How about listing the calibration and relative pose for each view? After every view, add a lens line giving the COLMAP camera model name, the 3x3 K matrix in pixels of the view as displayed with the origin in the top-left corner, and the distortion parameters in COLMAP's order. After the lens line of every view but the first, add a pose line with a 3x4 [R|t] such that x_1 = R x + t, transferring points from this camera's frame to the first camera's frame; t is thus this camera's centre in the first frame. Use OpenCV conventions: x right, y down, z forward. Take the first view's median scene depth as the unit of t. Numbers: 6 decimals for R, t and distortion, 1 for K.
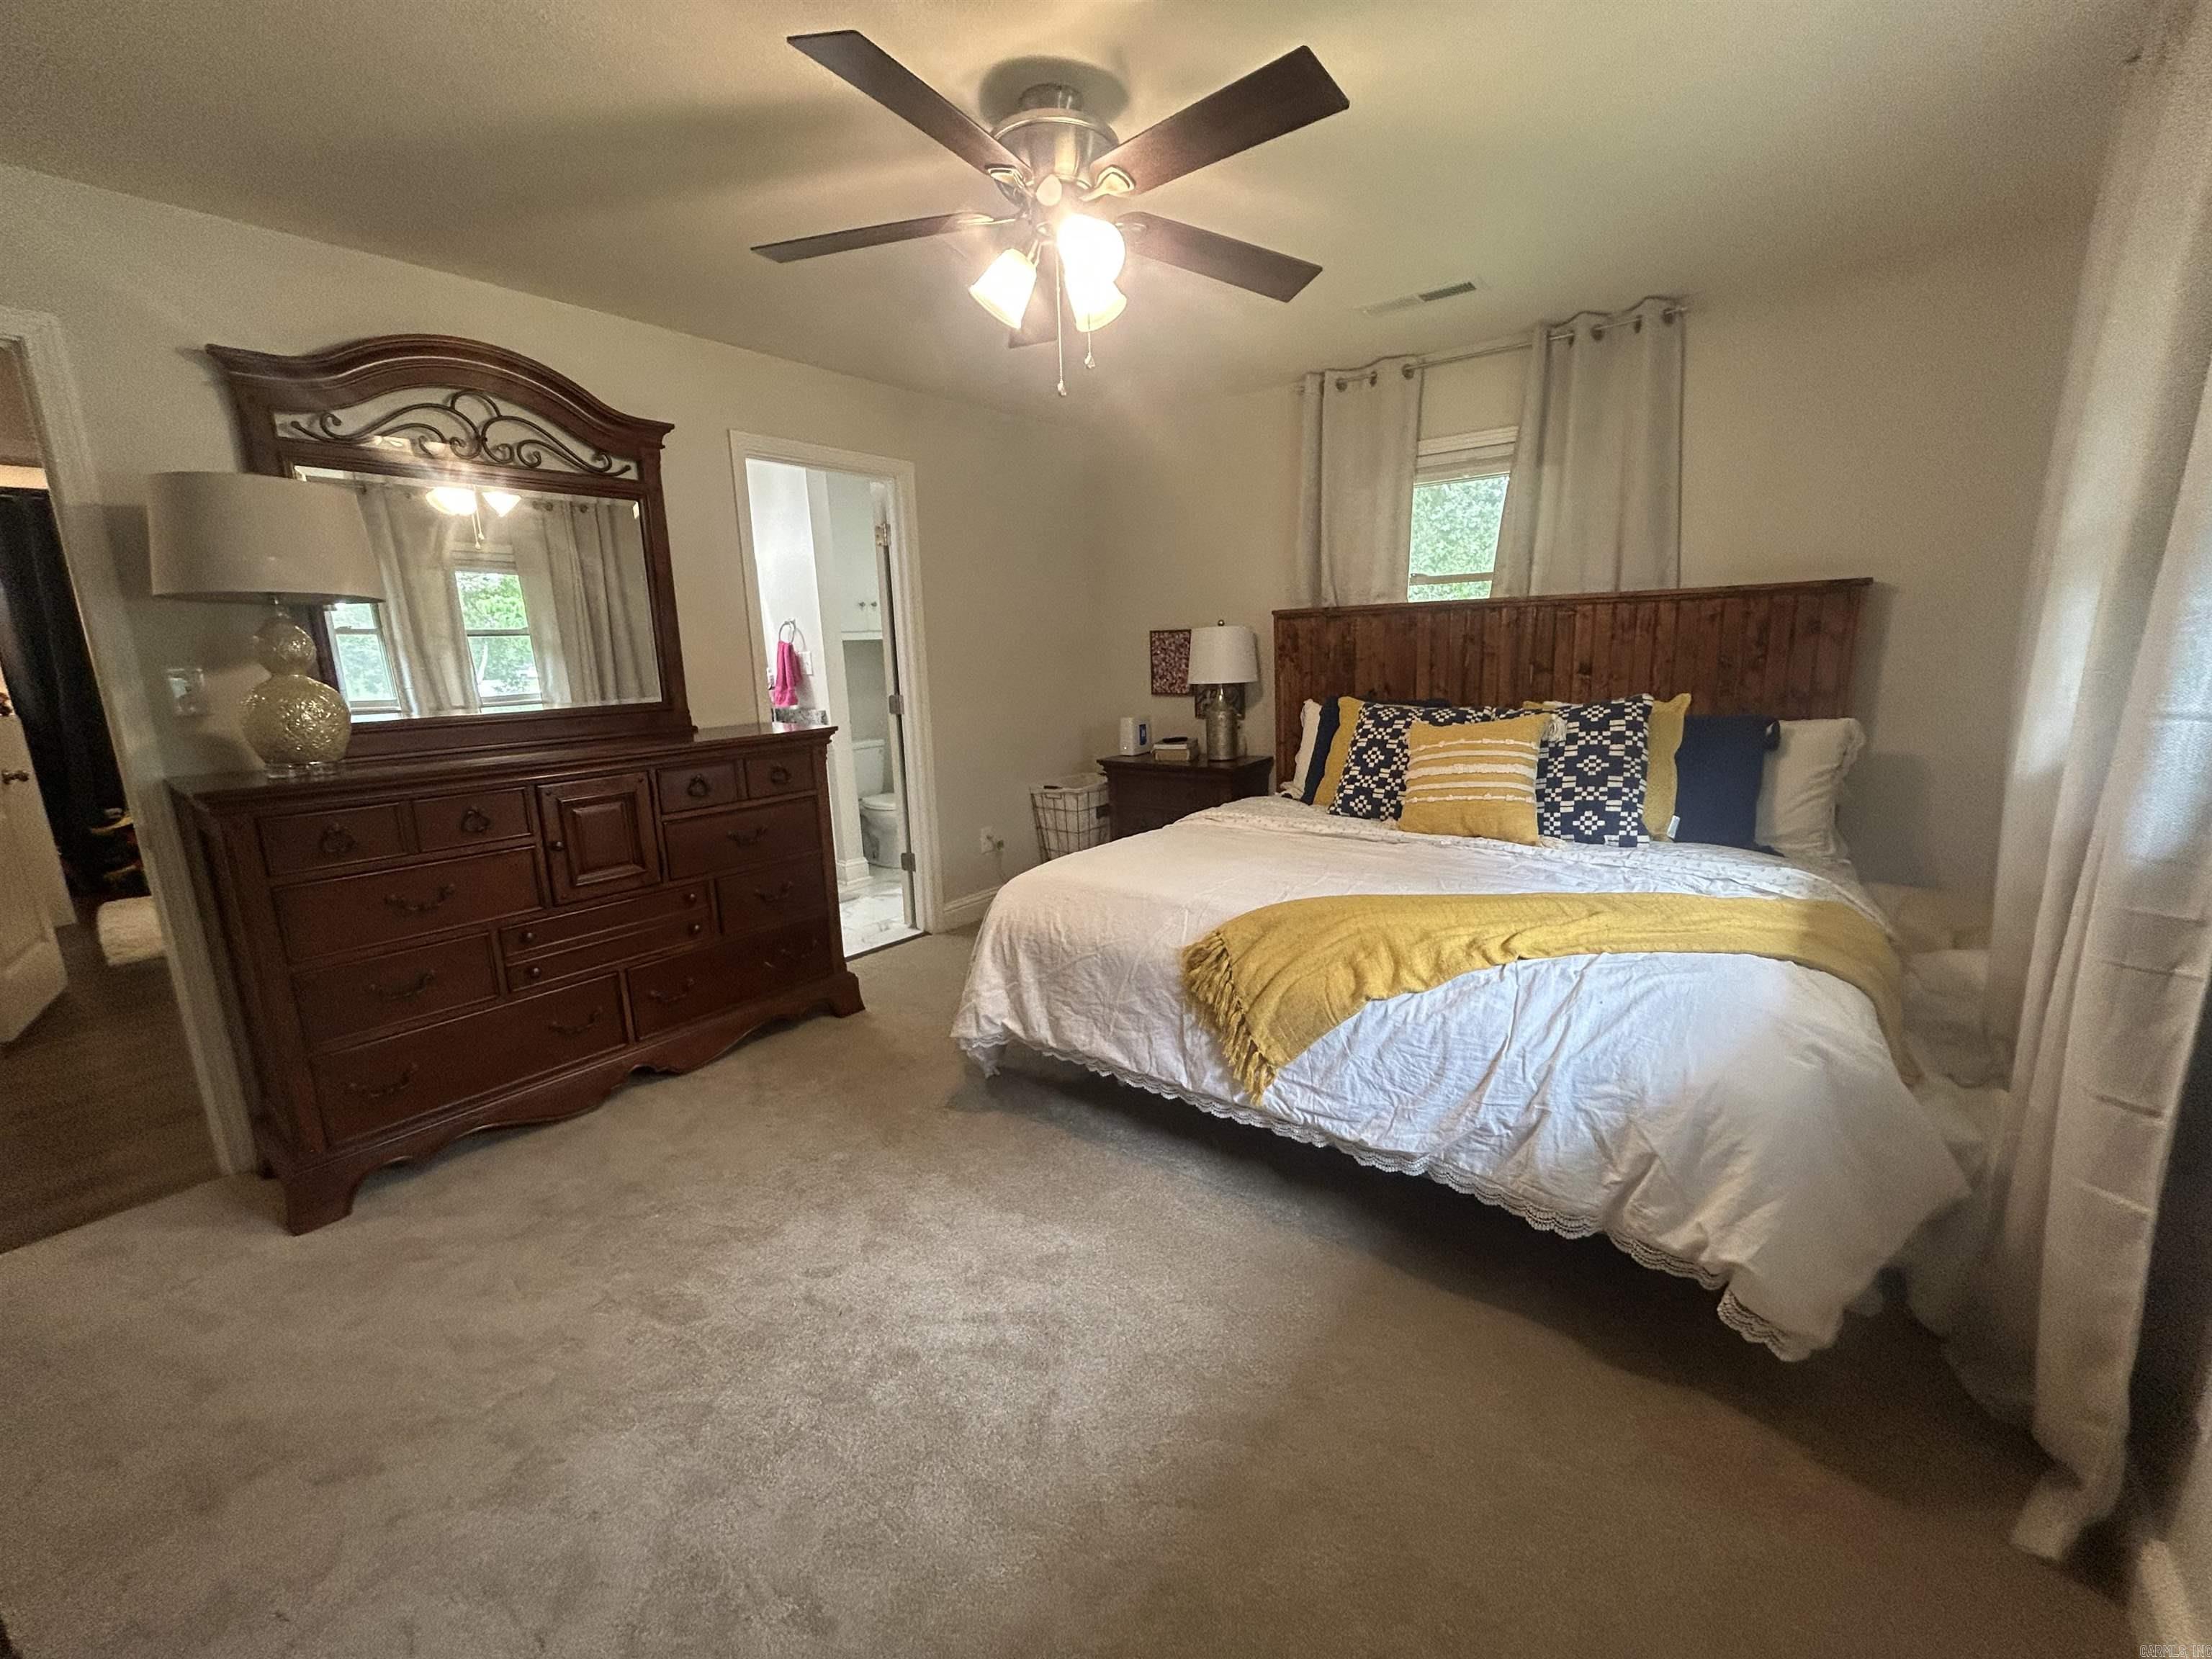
lens RADIAL K [[890.4, 0, 1096.6], [0, 890.4, 822.2], [0, 0, 1]] dist [0.000878, 0.000914]
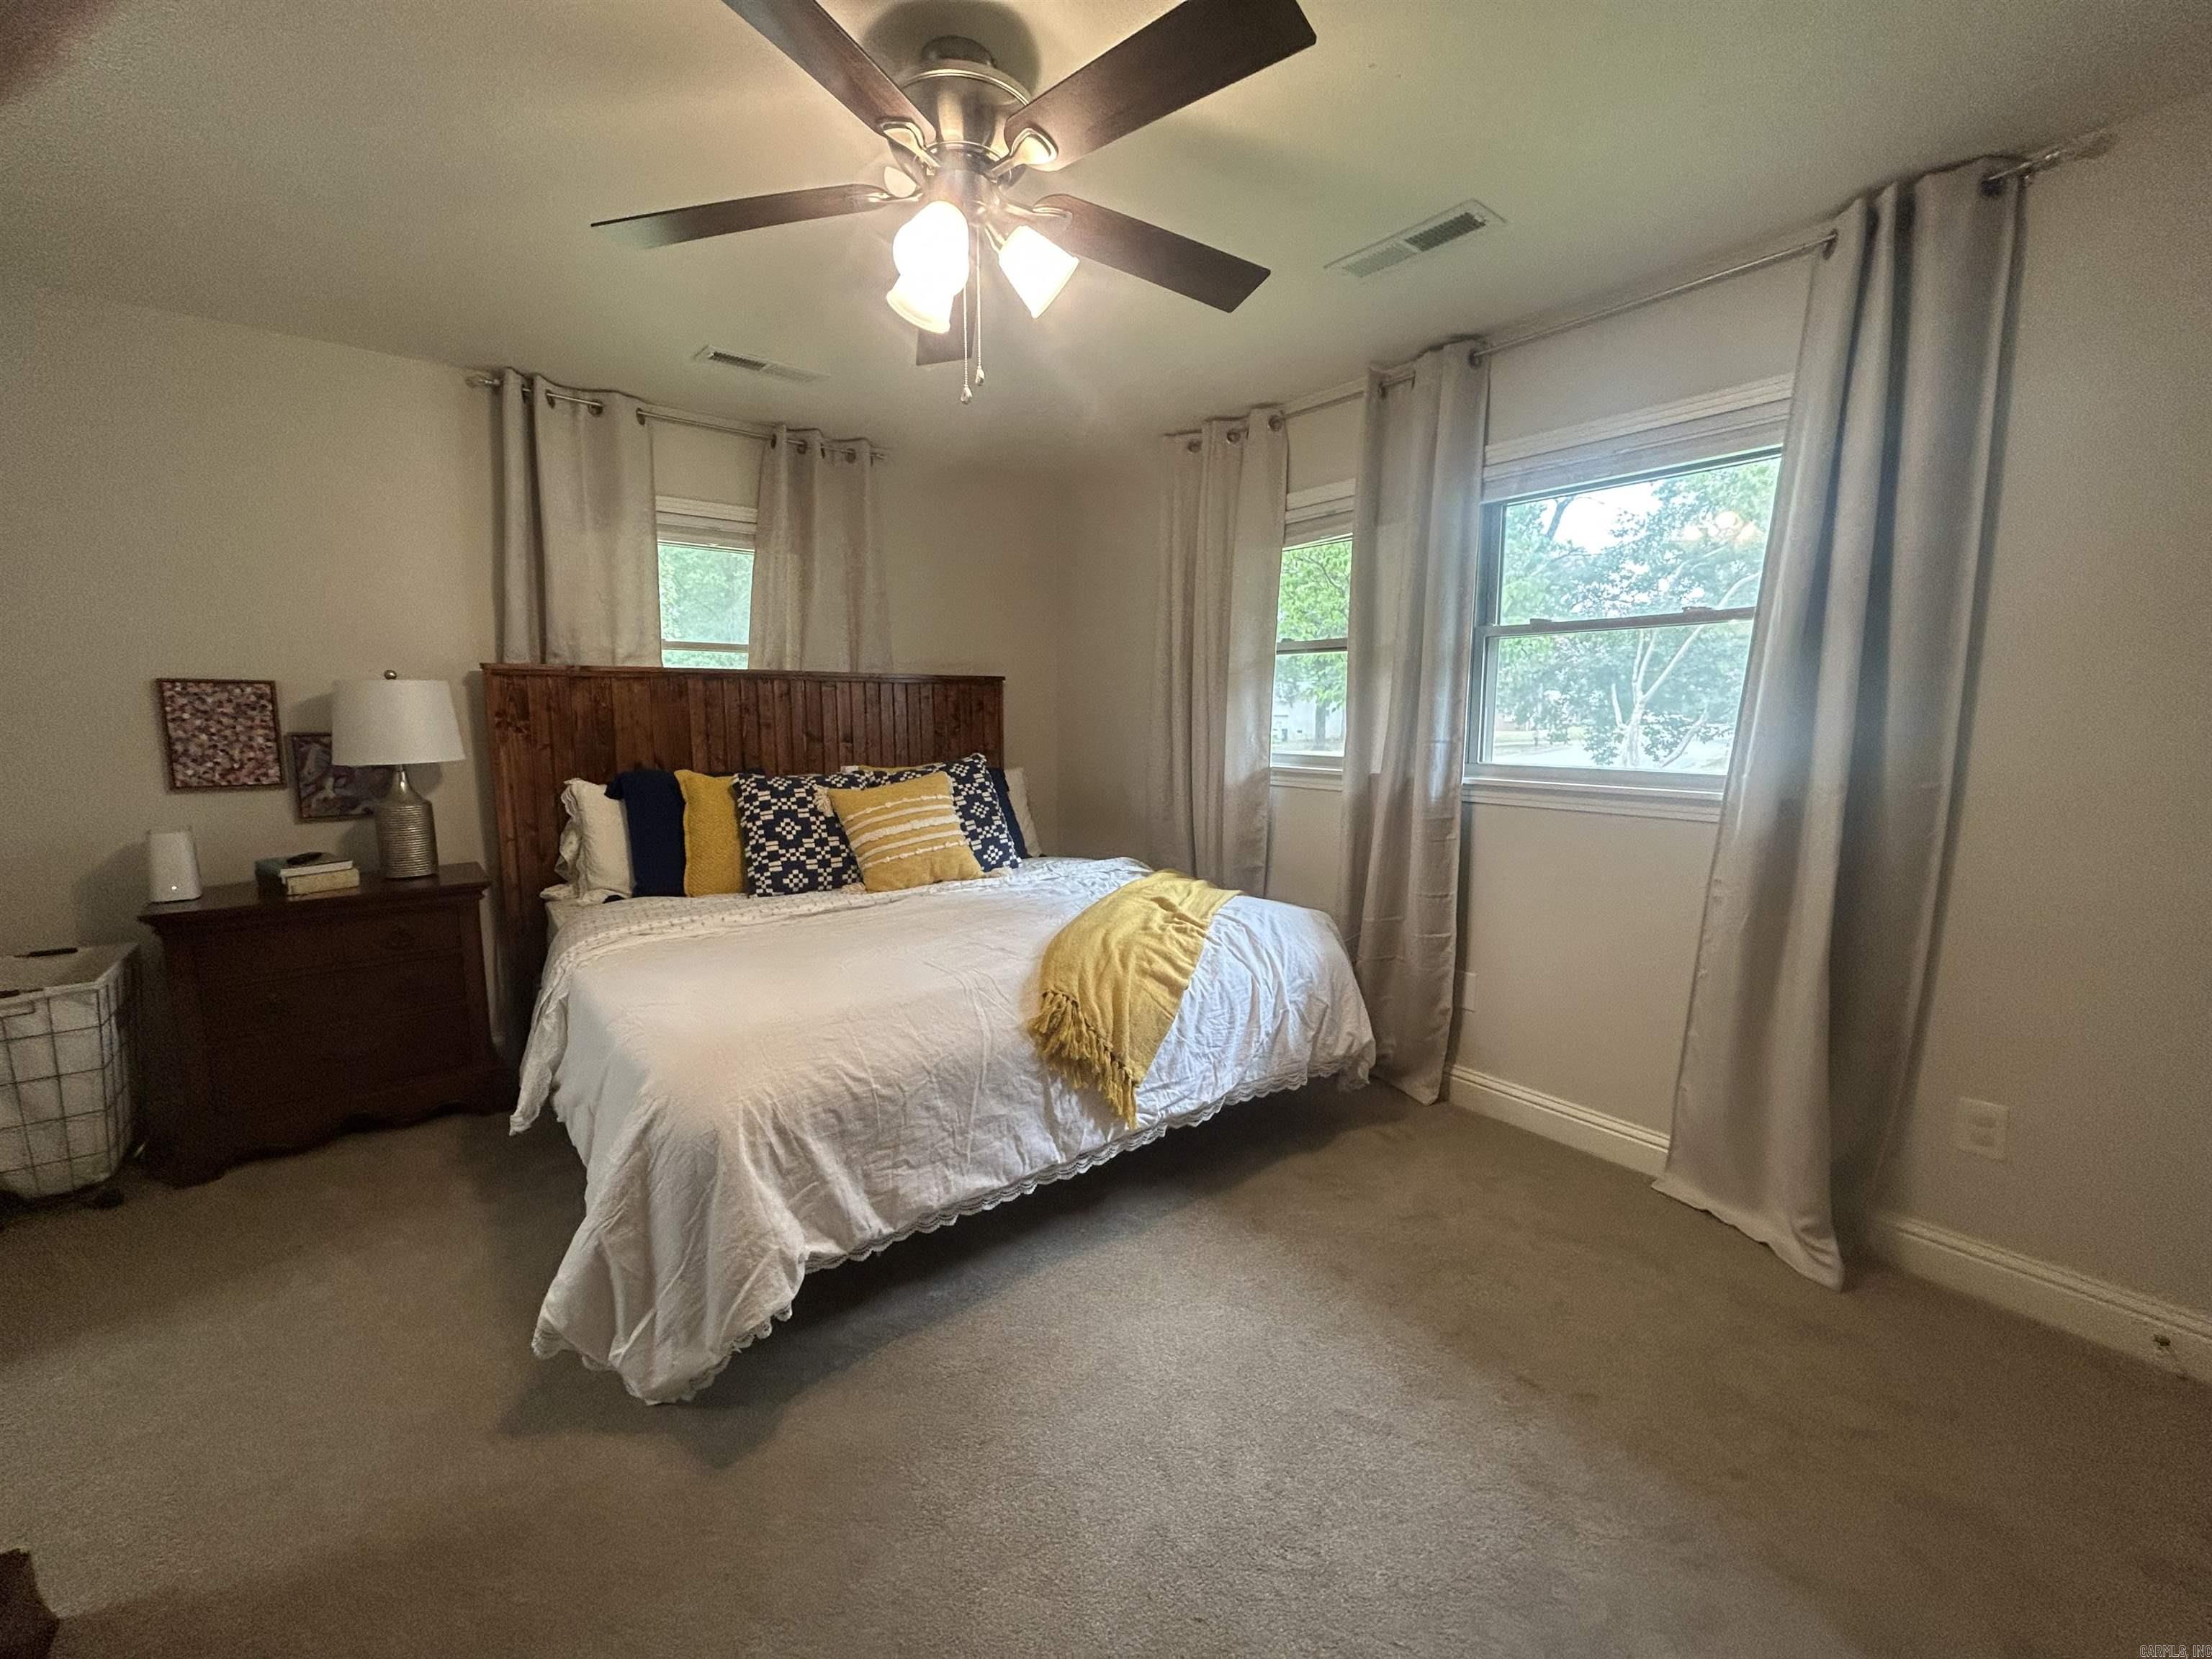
lens RADIAL K [[890.4, 0, 1096.5], [0, 890.4, 830.7], [0, 0, 1]] dist [0.000878, 0.000914]
pose [[0.229644, -0.098024, 0.968326, -0.564487], [0.183913, 0.981361, 0.055727, -0.068361], [-0.955740, 0.165291, 0.243392, 0.494087]]
